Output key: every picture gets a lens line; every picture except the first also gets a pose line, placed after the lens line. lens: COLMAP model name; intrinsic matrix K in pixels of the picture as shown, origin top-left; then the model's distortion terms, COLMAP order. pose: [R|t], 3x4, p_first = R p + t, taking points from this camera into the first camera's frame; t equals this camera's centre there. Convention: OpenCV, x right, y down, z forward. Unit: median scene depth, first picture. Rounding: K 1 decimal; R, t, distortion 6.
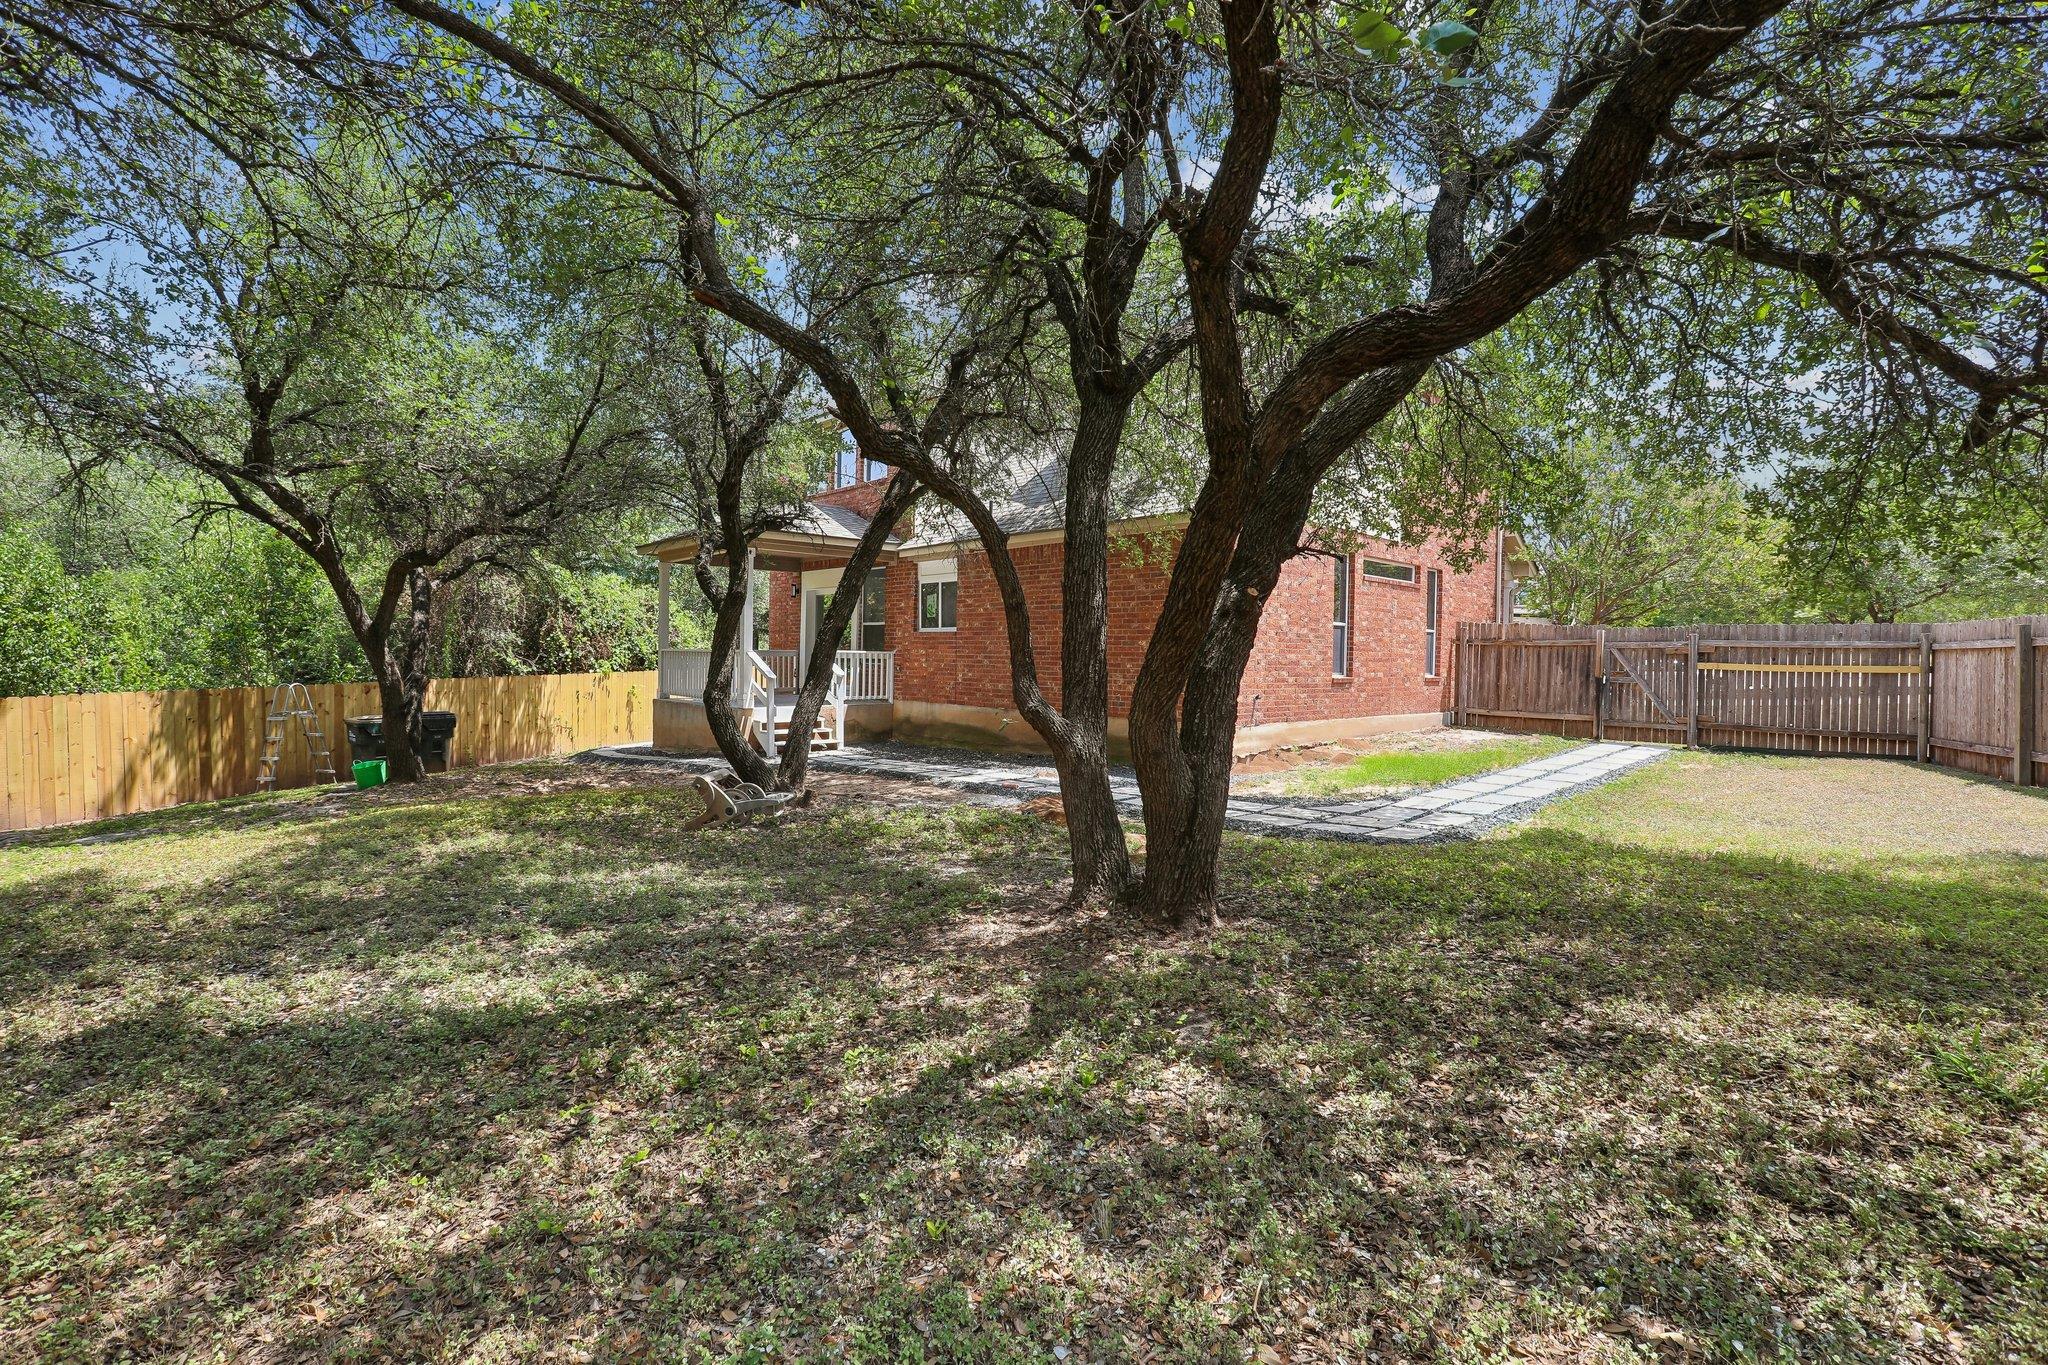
lens RADIAL K [[909.7, 0, 1024.0], [0, 909.7, 682.5], [0, 0, 1]] dist [-0.007356, 0.000876]
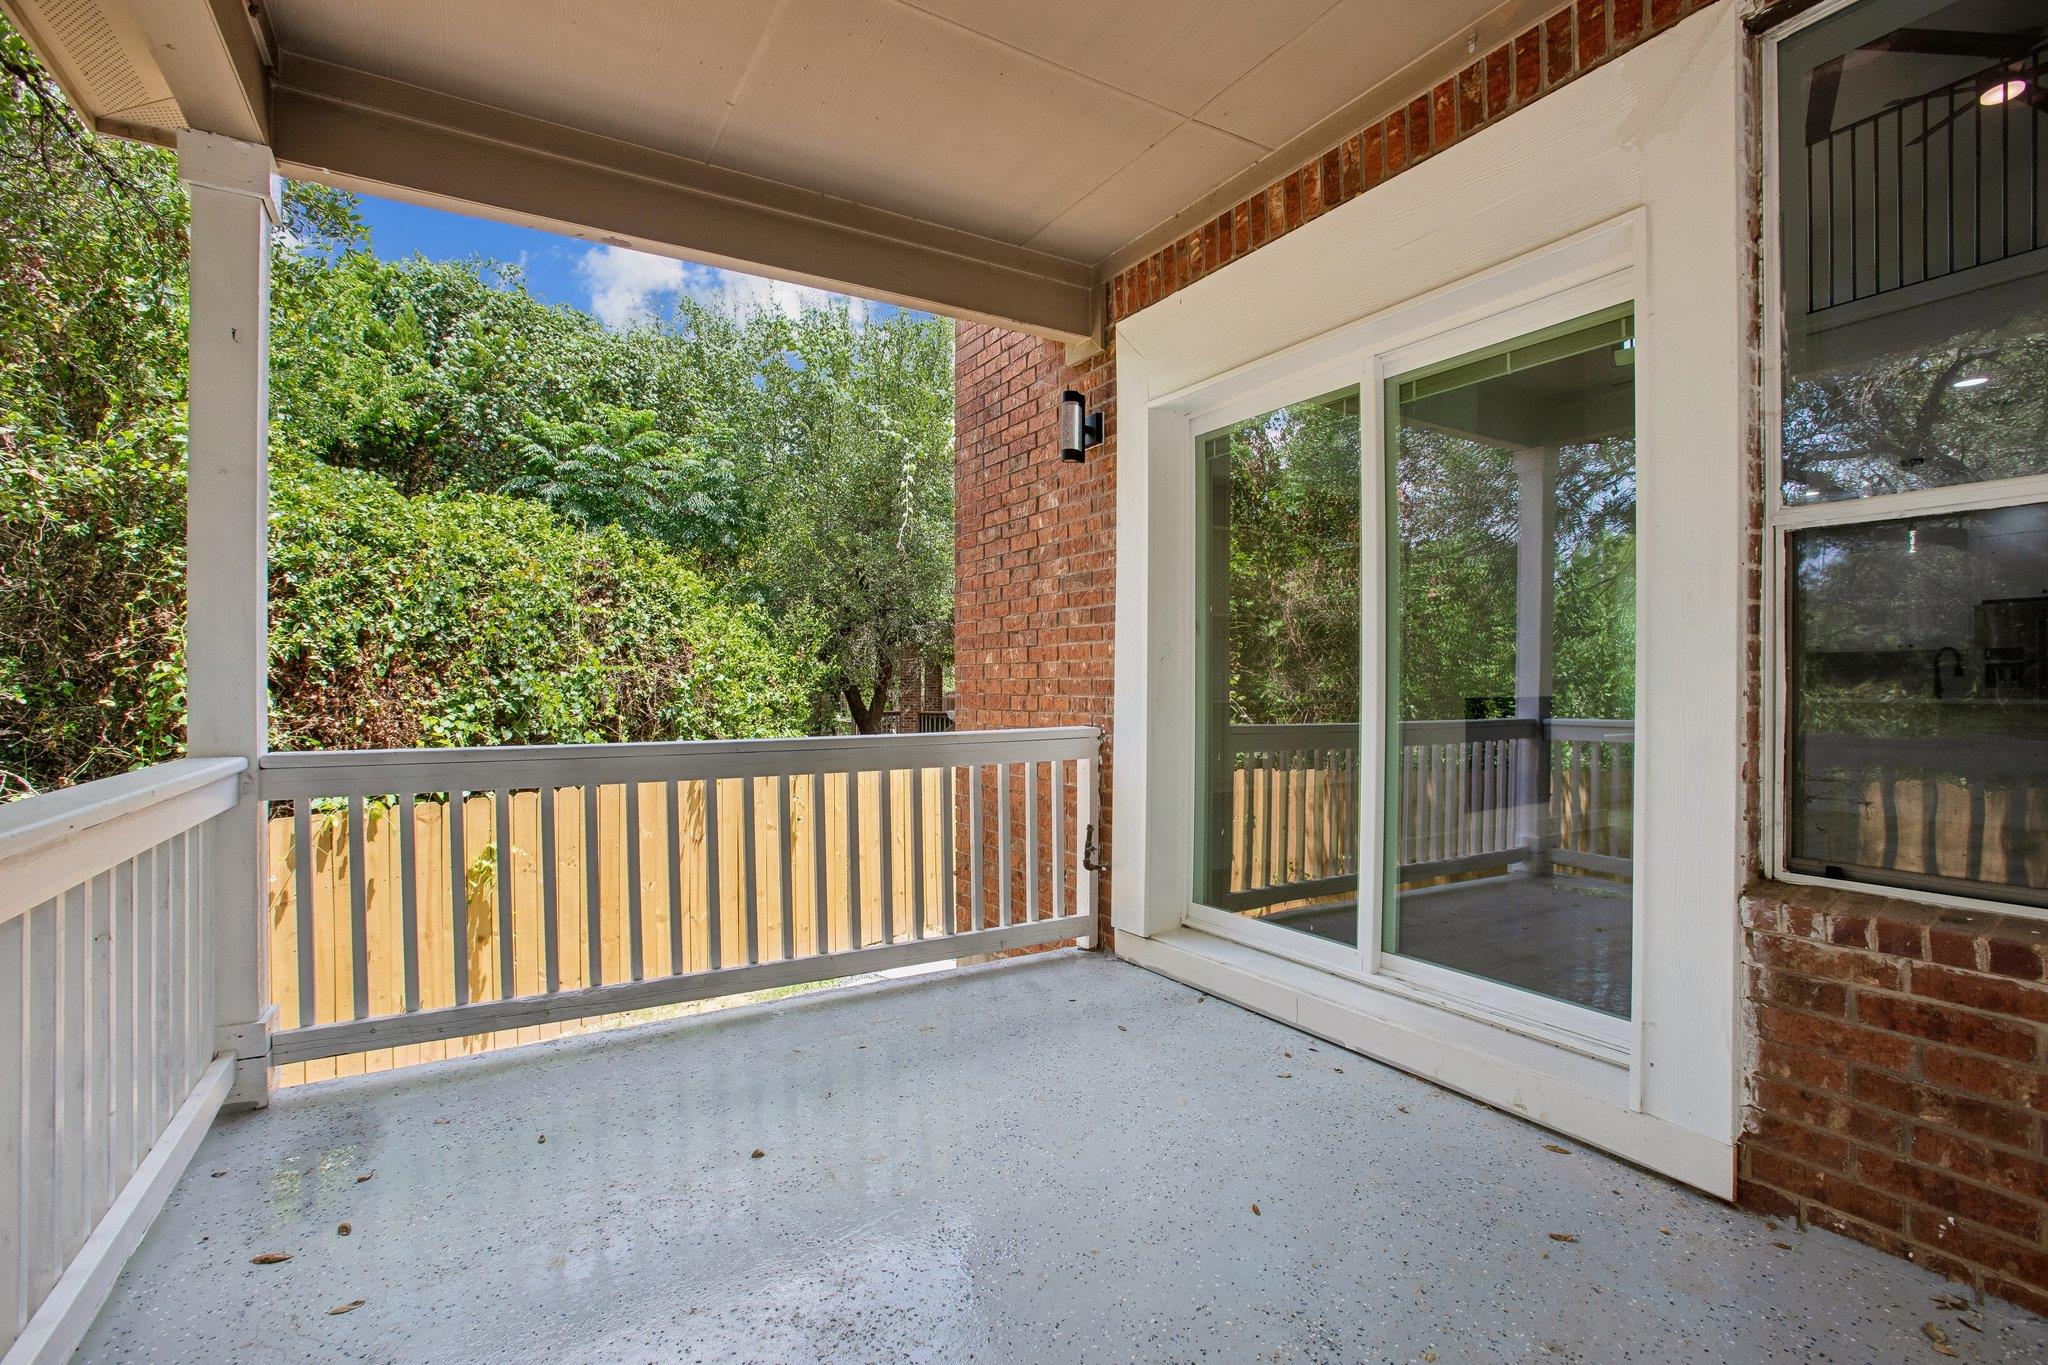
lens RADIAL K [[909.7, 0, 1024.0], [0, 909.7, 682.5], [0, 0, 1]] dist [-0.007356, 0.000876]
pose [[0.977796, -0.011839, -0.209222, -0.224055], [0.004498, 0.999359, -0.035526, -0.039911], [0.209508, 0.033796, 0.977223, 0.821445]]
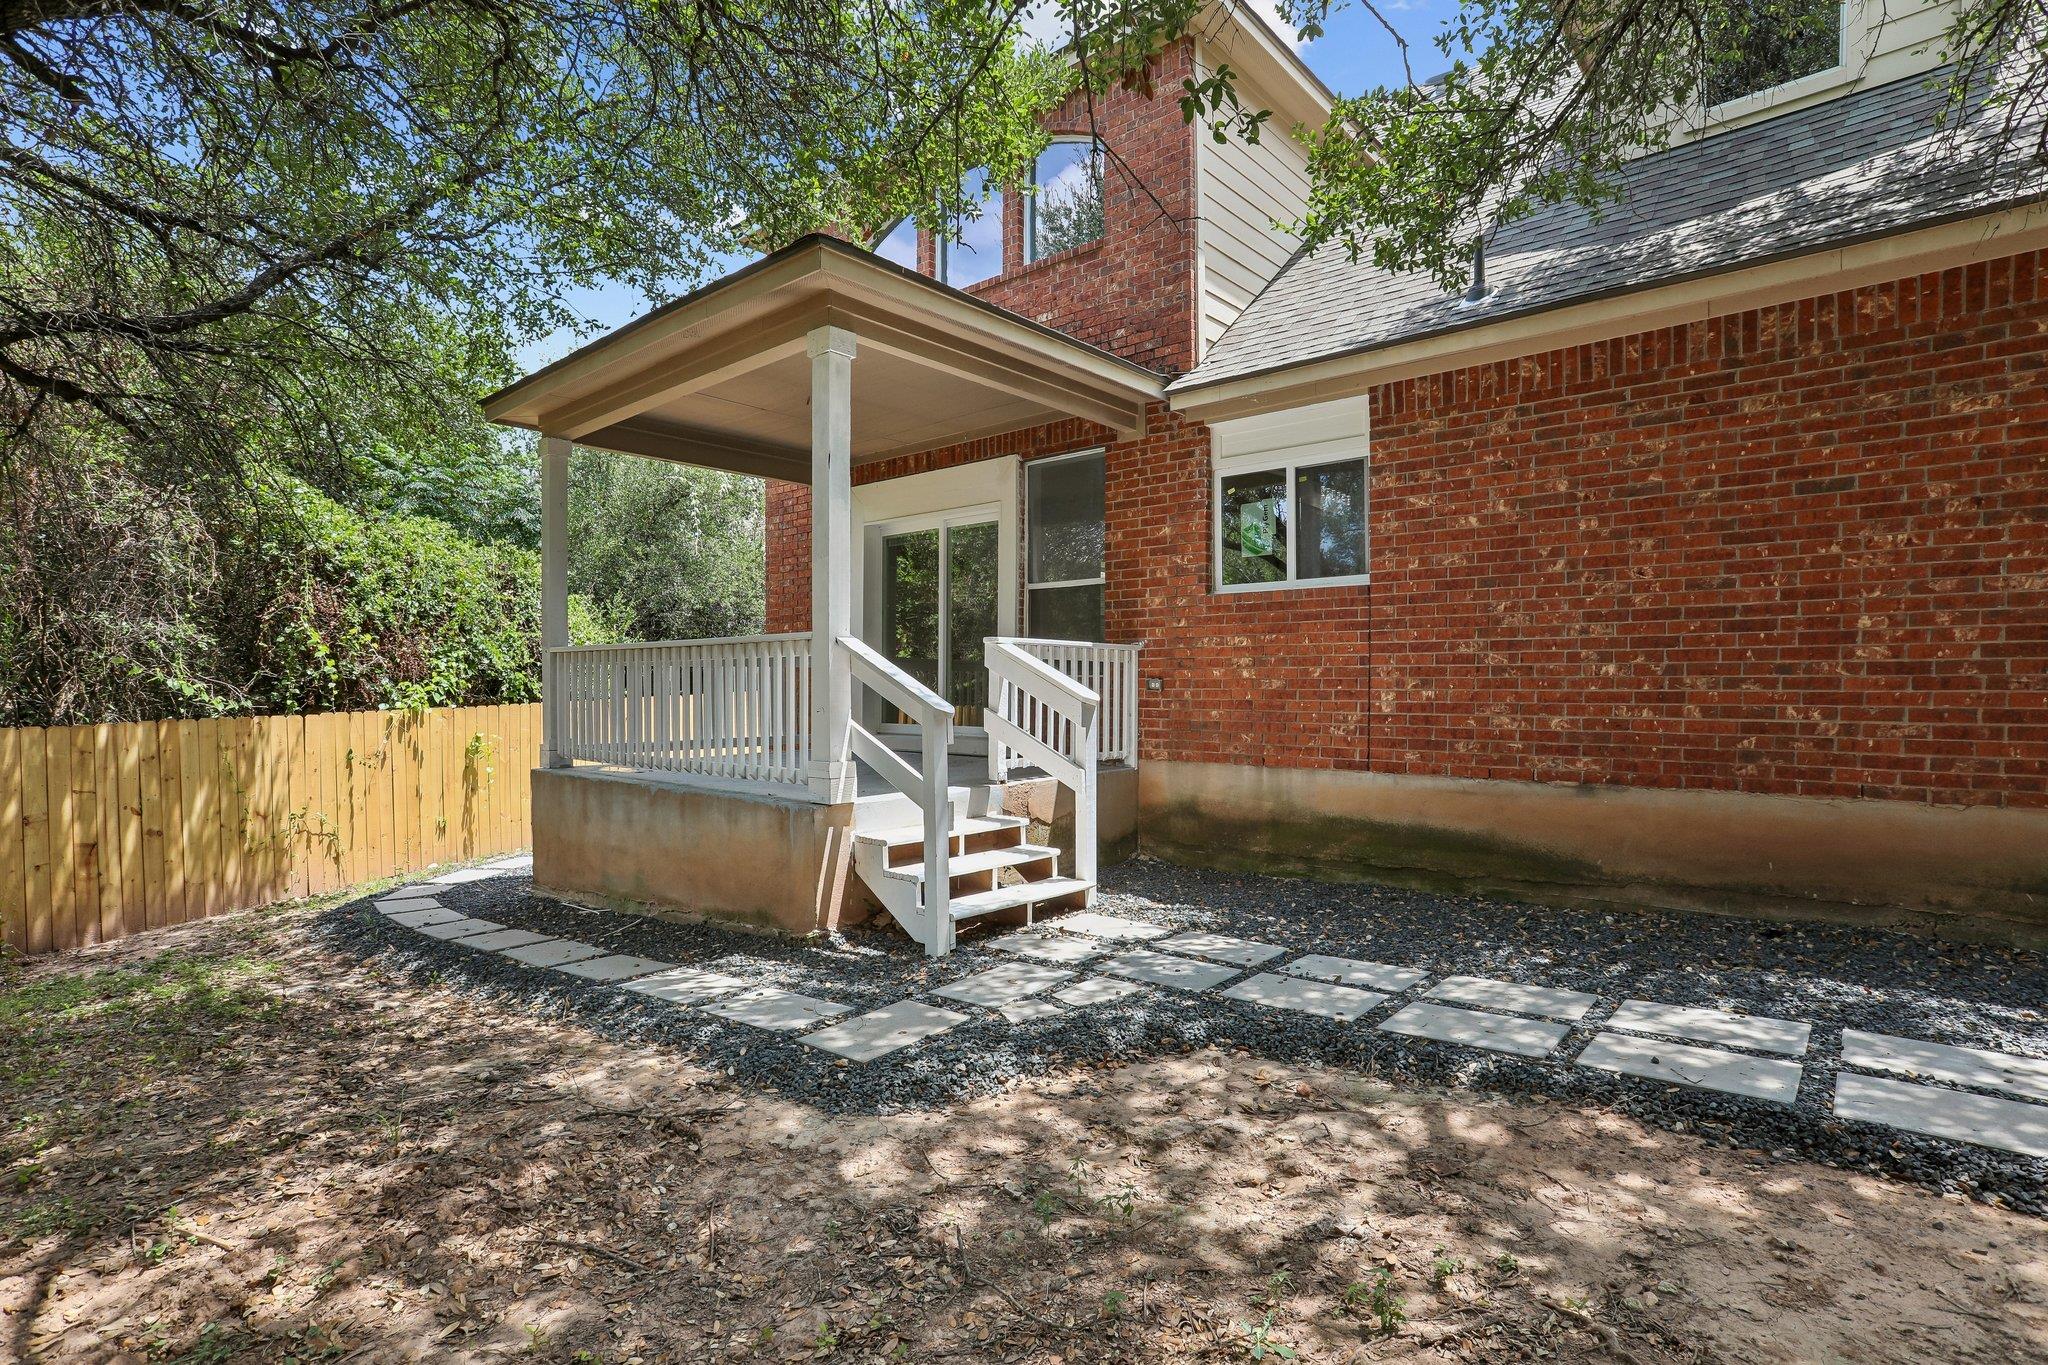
lens RADIAL K [[971.7, 0, 1024.1], [0, 971.7, 703.4], [0, 0, 1]] dist [-0.000147, -0.000100]
pose [[0.993304, -0.019867, 0.113810, -0.214454], [0.020569, 0.999776, -0.005001, -0.004969], [-0.113685, 0.007308, 0.993490, 0.486303]]
